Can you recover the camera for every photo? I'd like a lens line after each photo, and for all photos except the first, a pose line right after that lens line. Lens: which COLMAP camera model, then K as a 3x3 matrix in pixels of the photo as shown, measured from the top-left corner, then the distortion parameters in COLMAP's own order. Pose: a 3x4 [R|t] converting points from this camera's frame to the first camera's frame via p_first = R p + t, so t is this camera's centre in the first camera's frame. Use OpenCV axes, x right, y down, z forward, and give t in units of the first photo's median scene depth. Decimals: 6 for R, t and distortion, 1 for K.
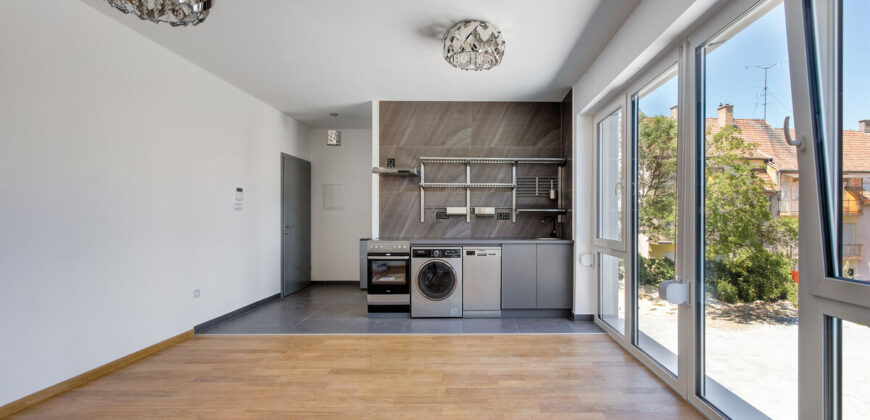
lens RADIAL K [[392.2, 0, 435.0], [0, 392.2, 210.0], [0, 0, 1]] dist [-0.000151, 0.000033]
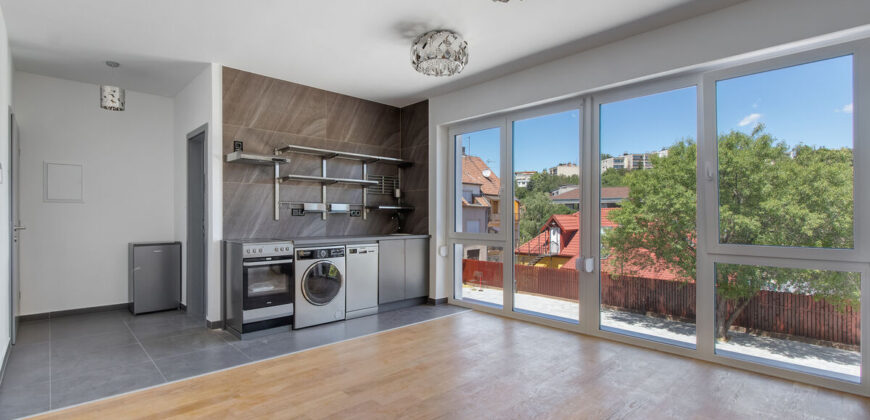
lens RADIAL K [[404.4, 0, 435.0], [0, 404.4, 210.0], [0, 0, 1]] dist [-0.000492, -0.000115]
pose [[0.735209, 0.009326, 0.677777, -0.417213], [-0.013633, 0.999907, 0.001030, 0.003995], [-0.677704, -0.009998, 0.735267, 0.125950]]
